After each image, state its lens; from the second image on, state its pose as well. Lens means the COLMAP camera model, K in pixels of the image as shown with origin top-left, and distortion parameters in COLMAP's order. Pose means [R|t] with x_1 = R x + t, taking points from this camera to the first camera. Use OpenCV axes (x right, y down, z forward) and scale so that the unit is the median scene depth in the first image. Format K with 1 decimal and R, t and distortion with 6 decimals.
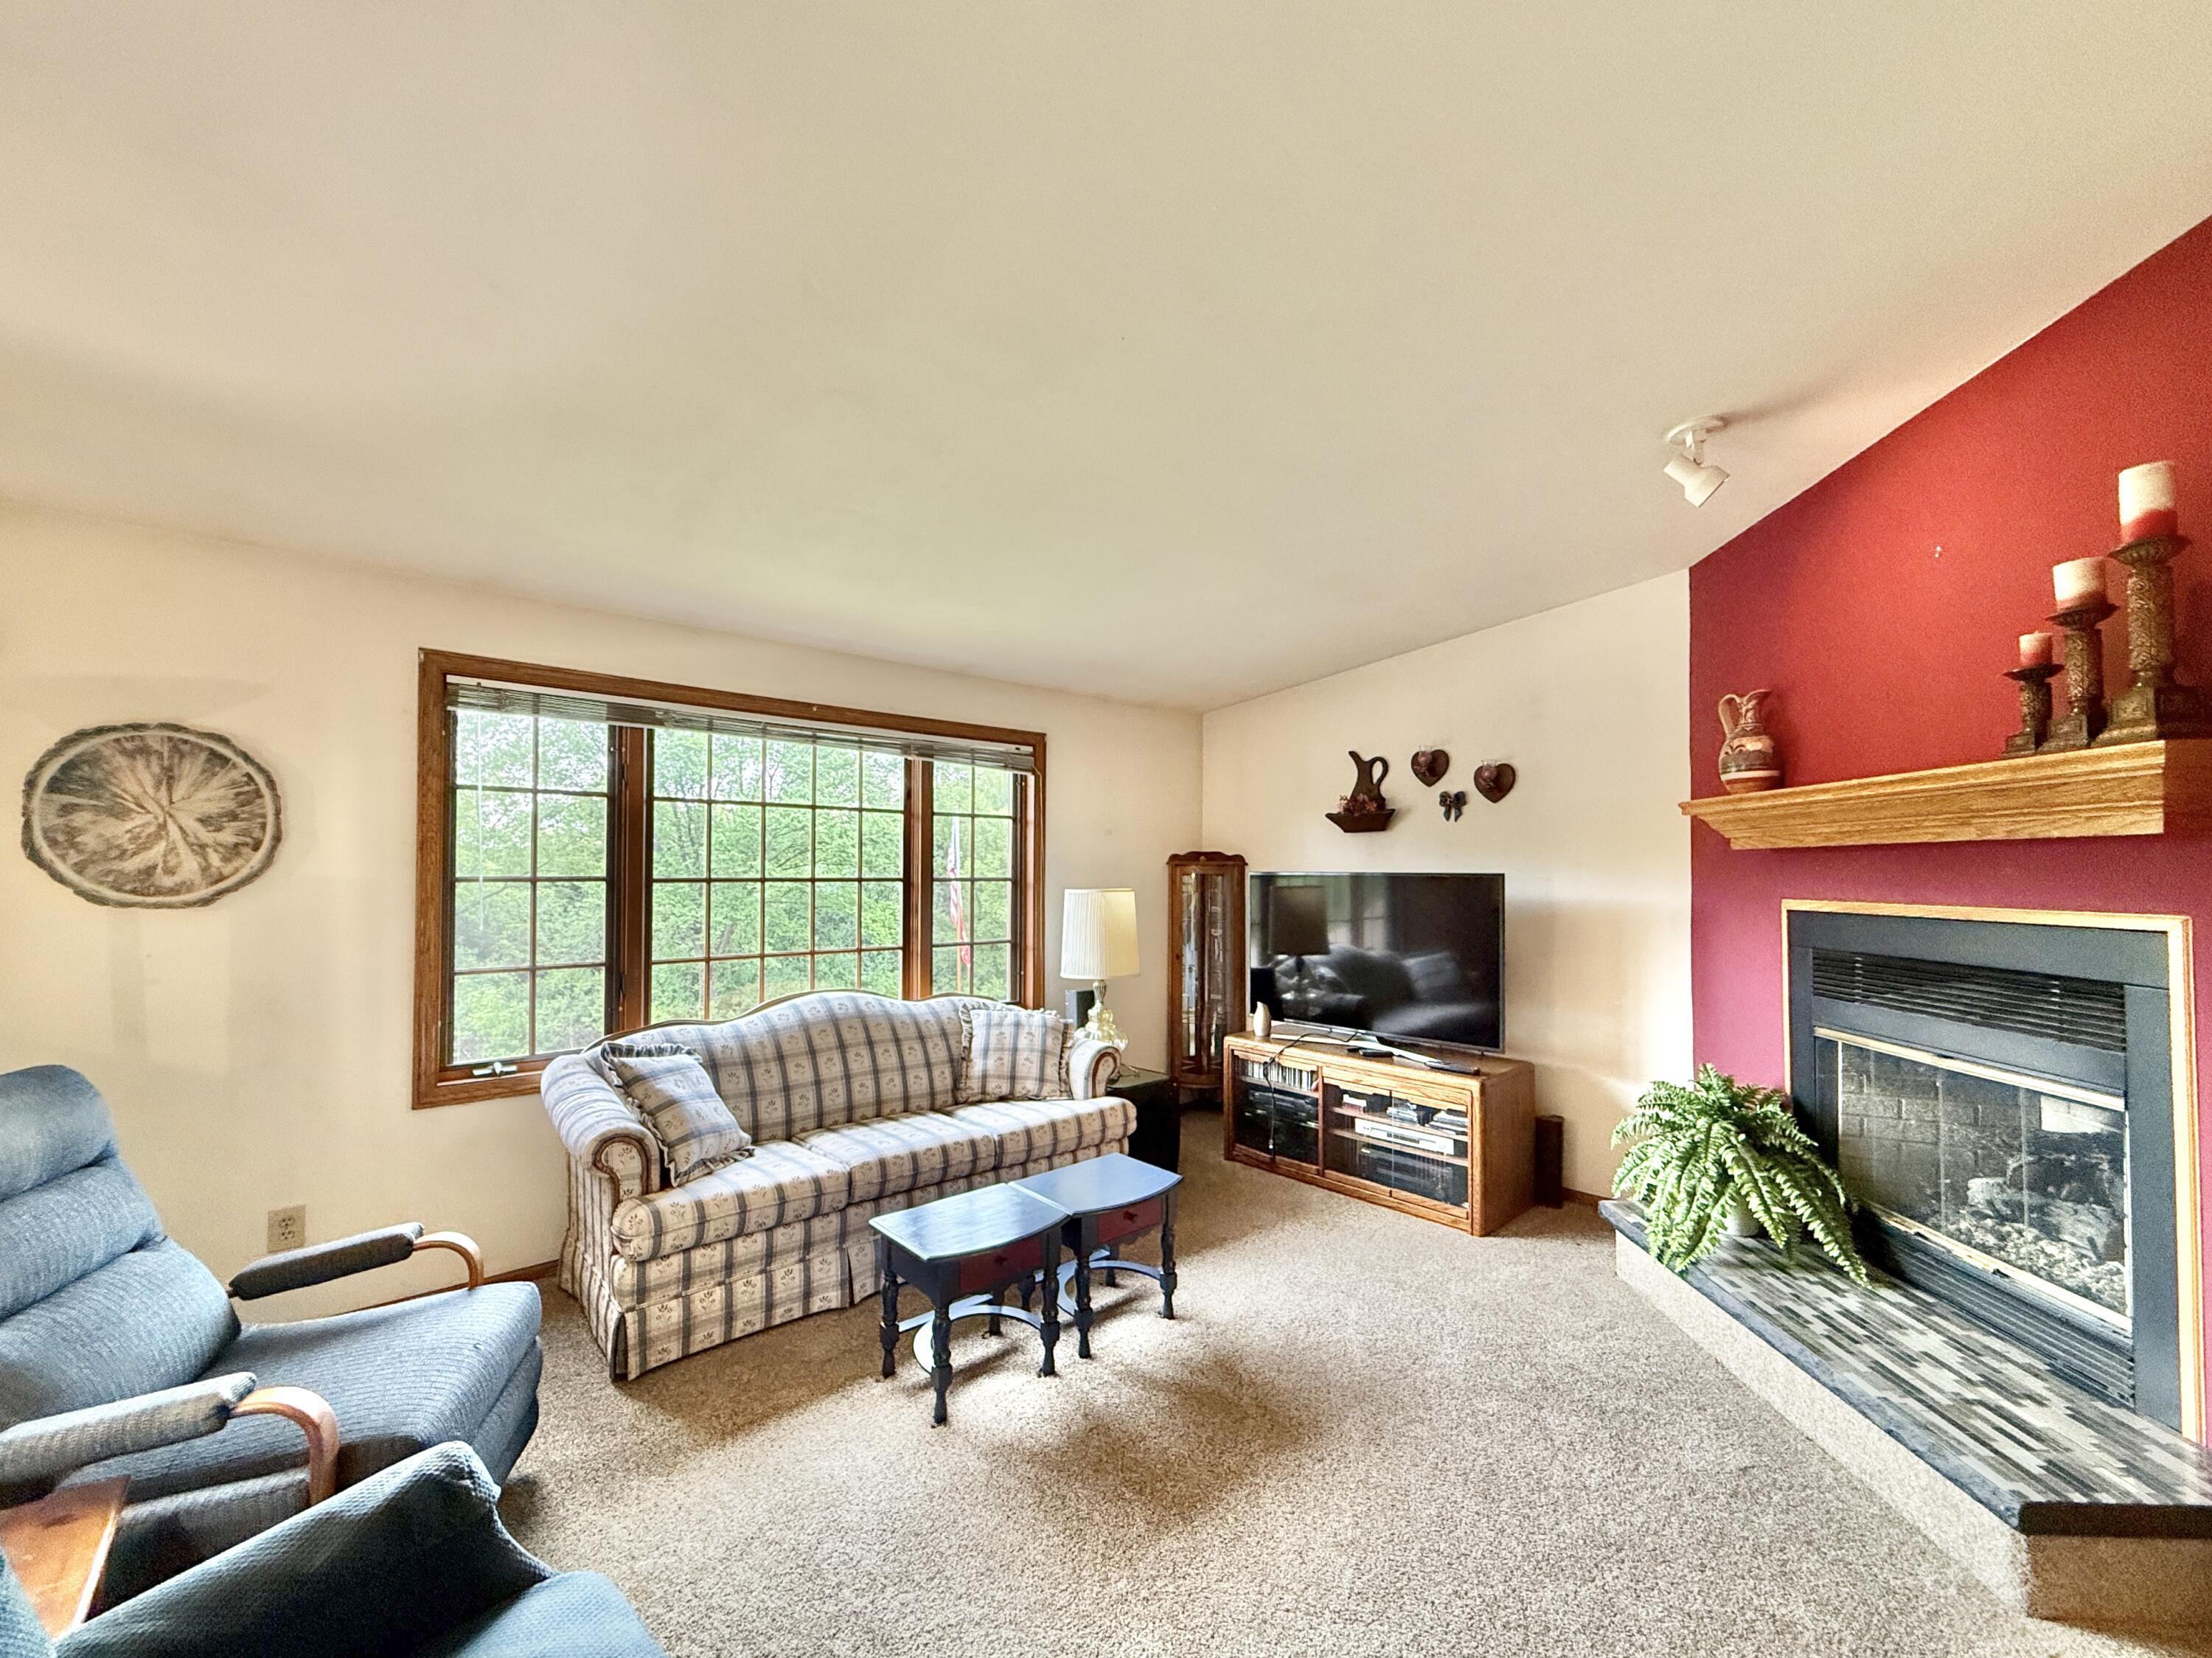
lens RADIAL K [[915.0, 0, 1096.5], [0, 915.0, 844.8], [0, 0, 1]] dist [0.000294, 0.000122]
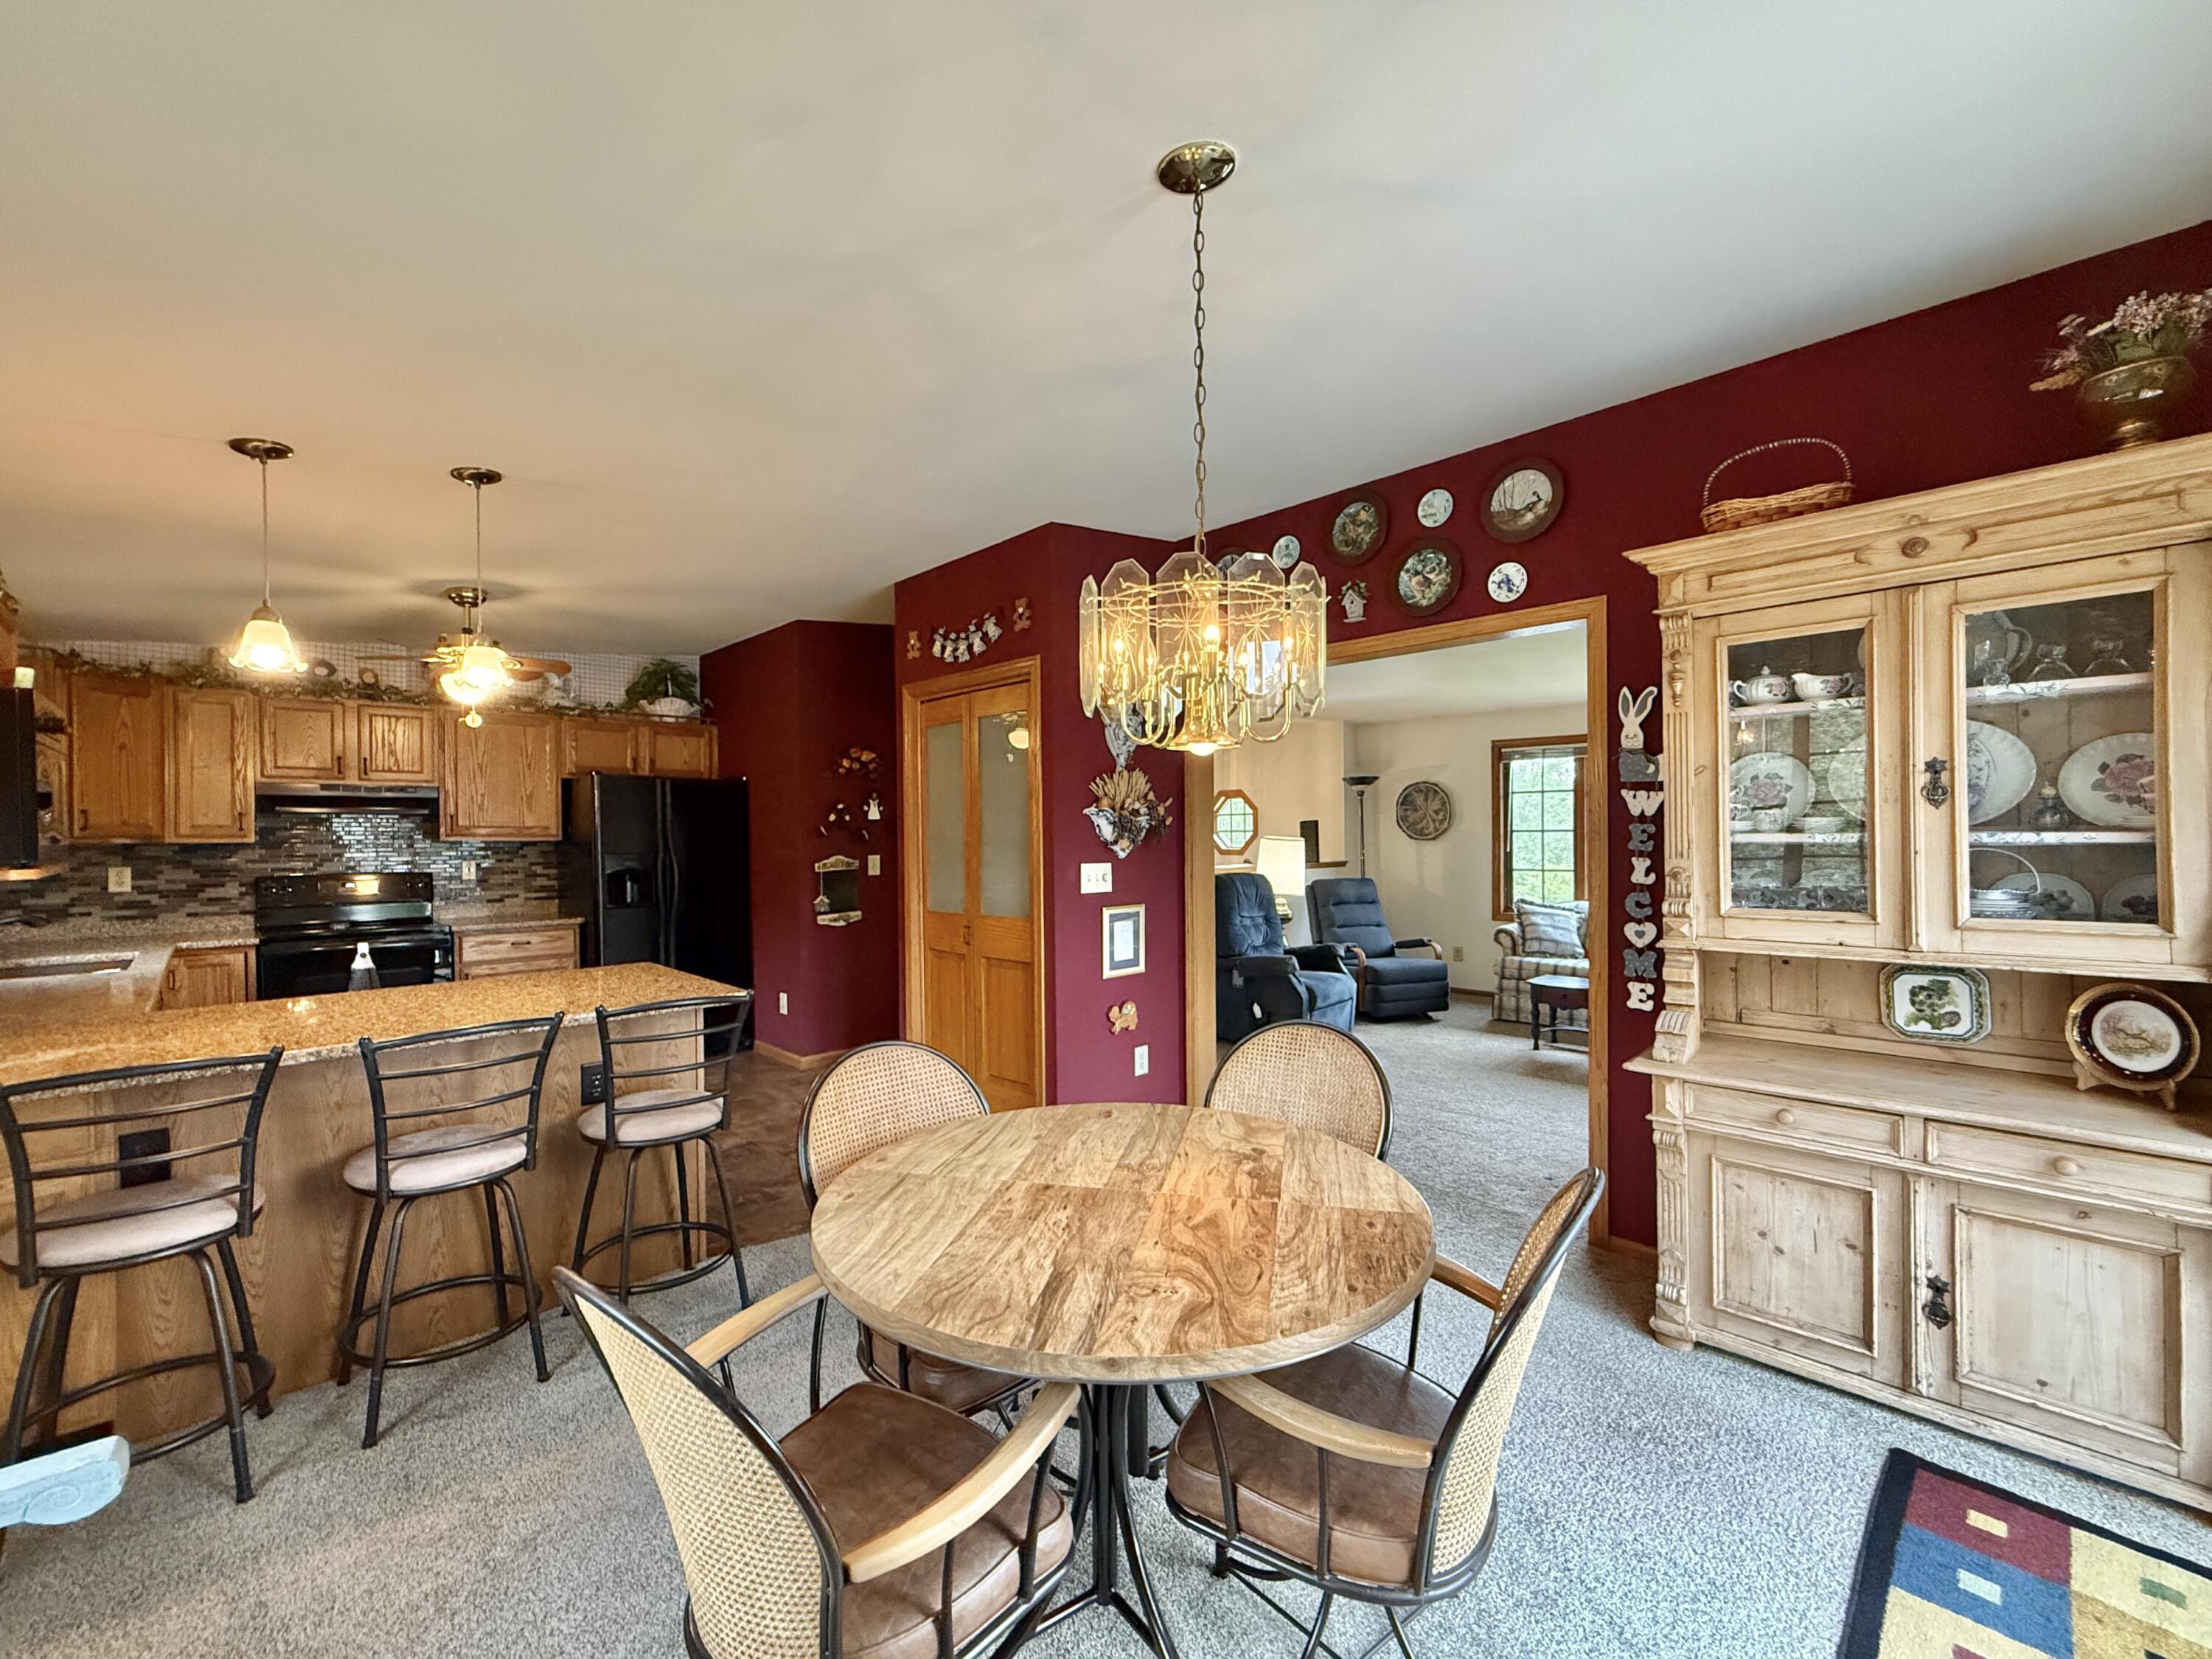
lens RADIAL K [[915.1, 0, 1096.5], [0, 915.1, 845.3], [0, 0, 1]] dist [0.000294, 0.000122]
pose [[0.030687, 0.013408, -0.999439, 1.691519], [0.035259, 0.999273, 0.014488, 0.000330], [0.998907, -0.035683, 0.030192, -0.176274]]
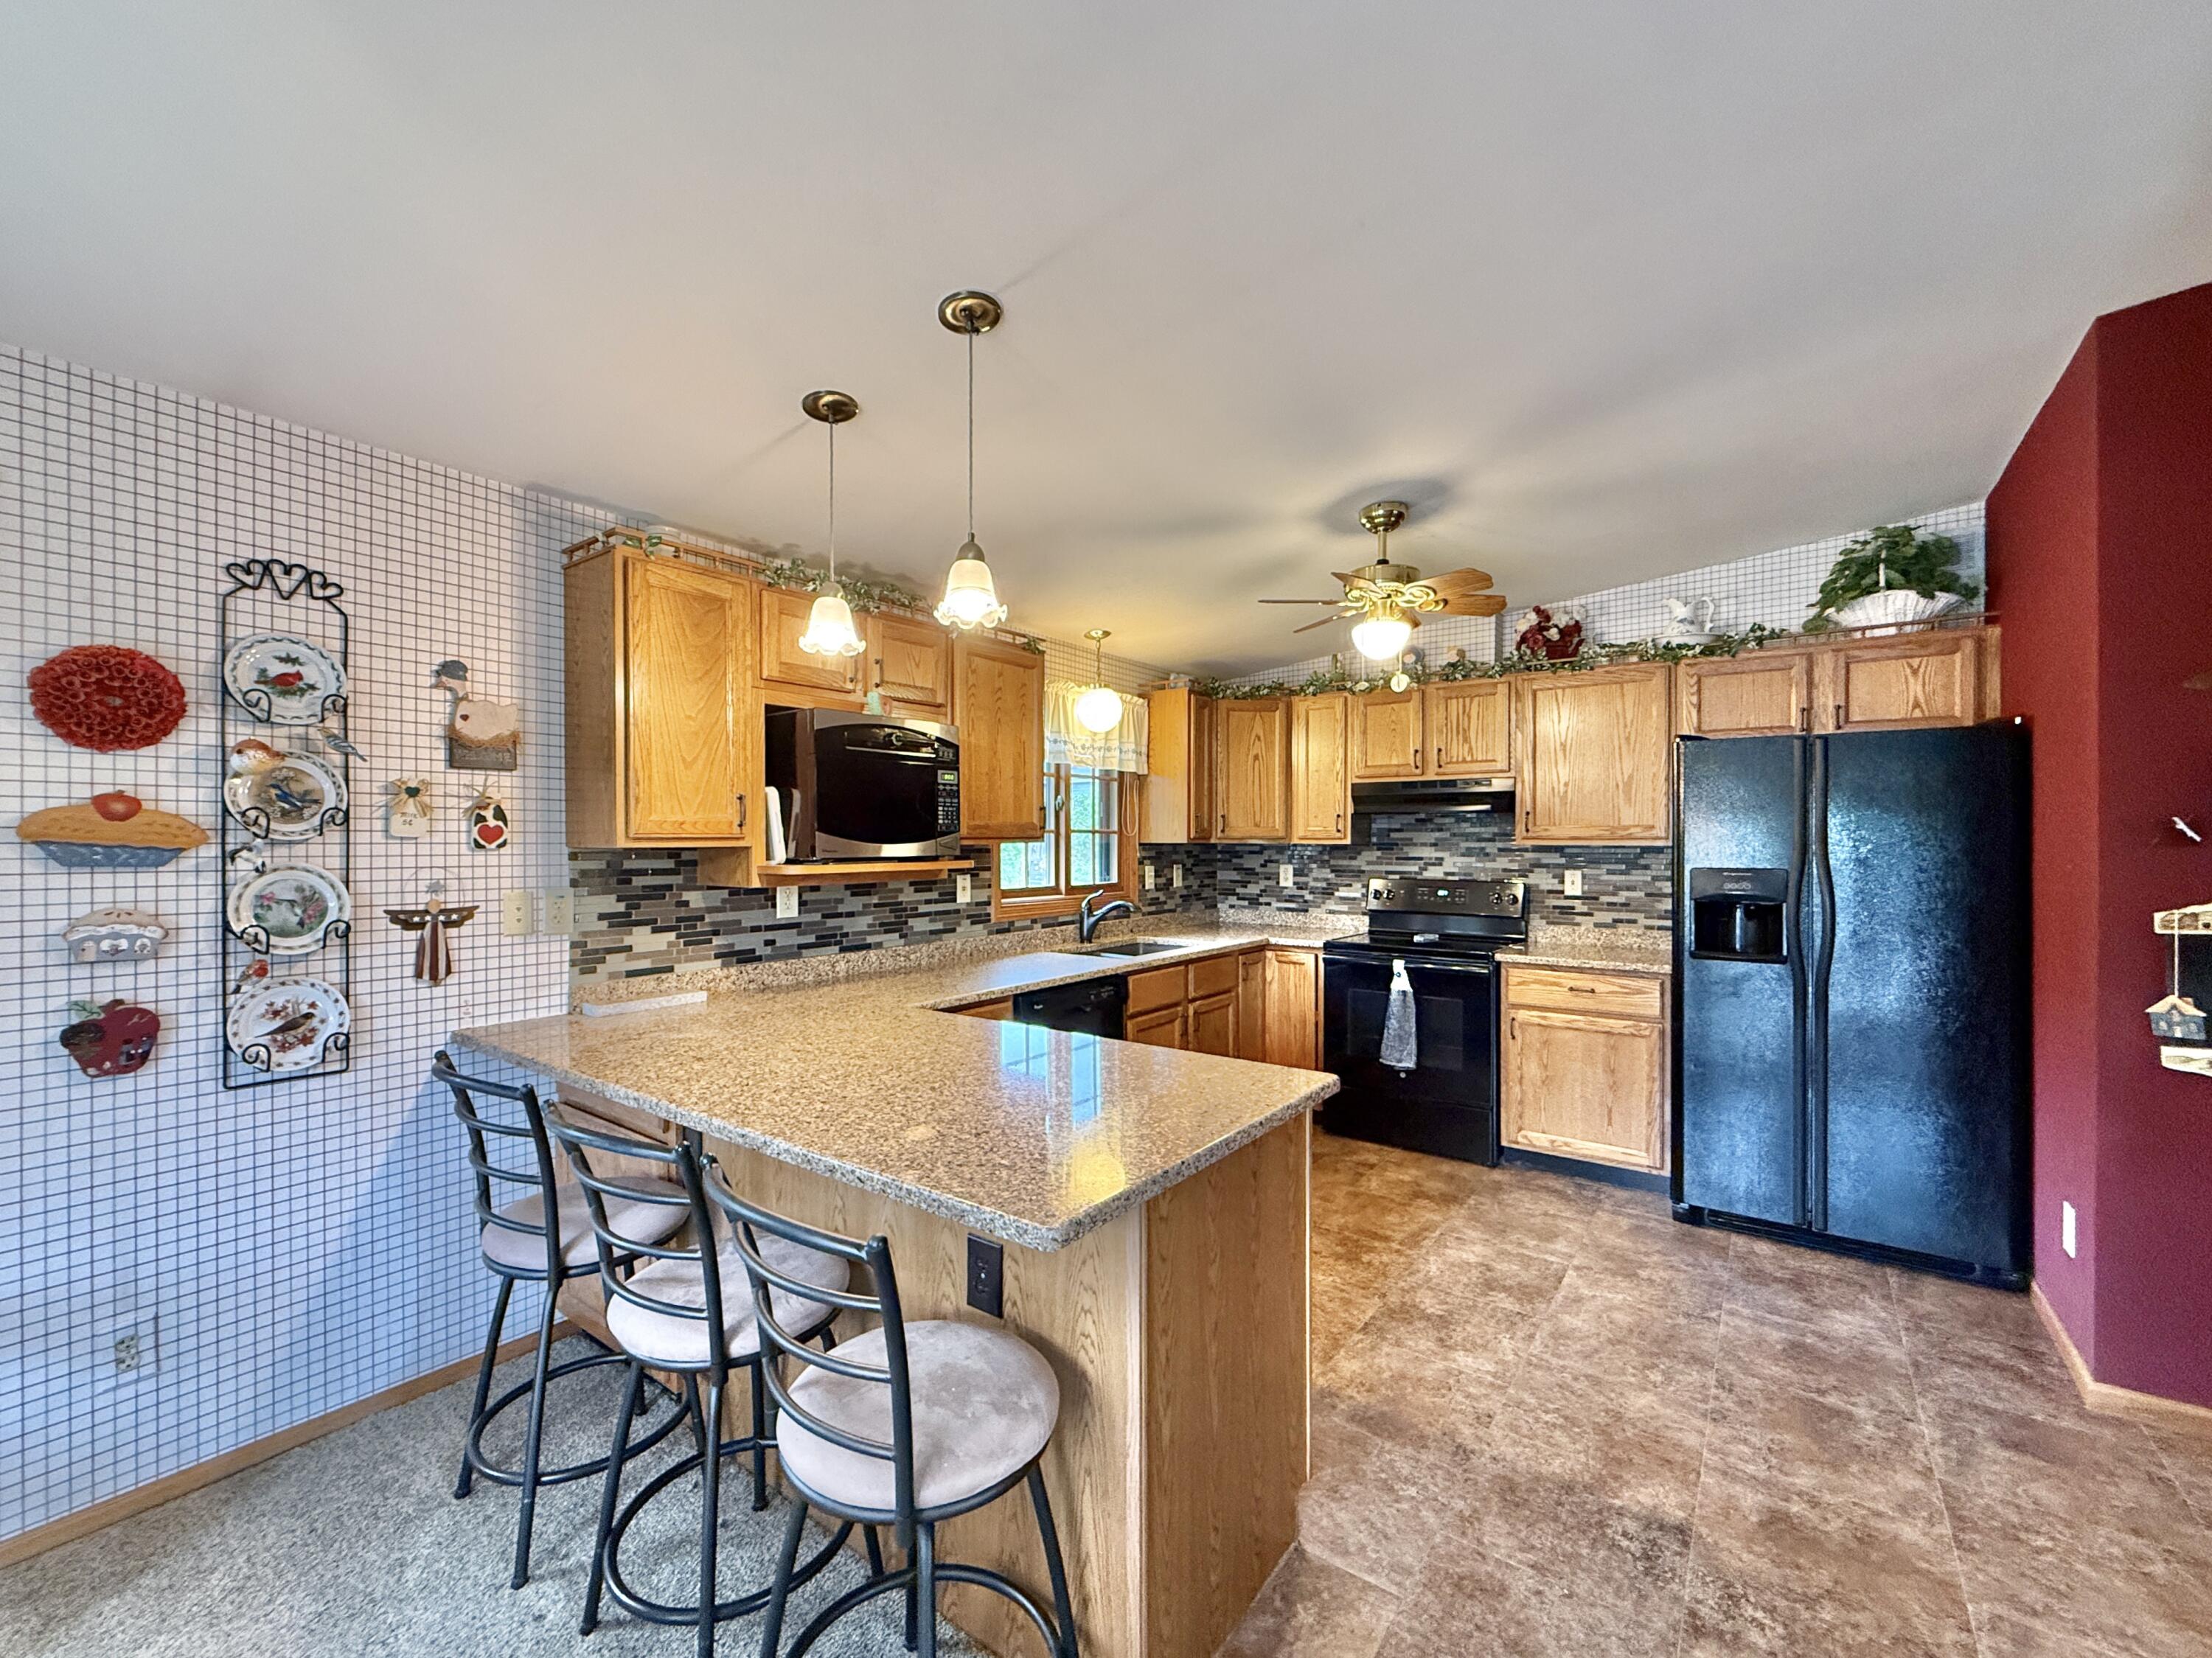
lens RADIAL K [[915.0, 0, 1096.5], [0, 915.0, 844.8], [0, 0, 1]] dist [0.000294, 0.000122]
pose [[-0.981645, 0.000754, -0.190717, 0.807151], [0.005176, 0.999729, -0.022686, 0.001506], [0.190649, -0.023256, -0.981383, -0.129874]]
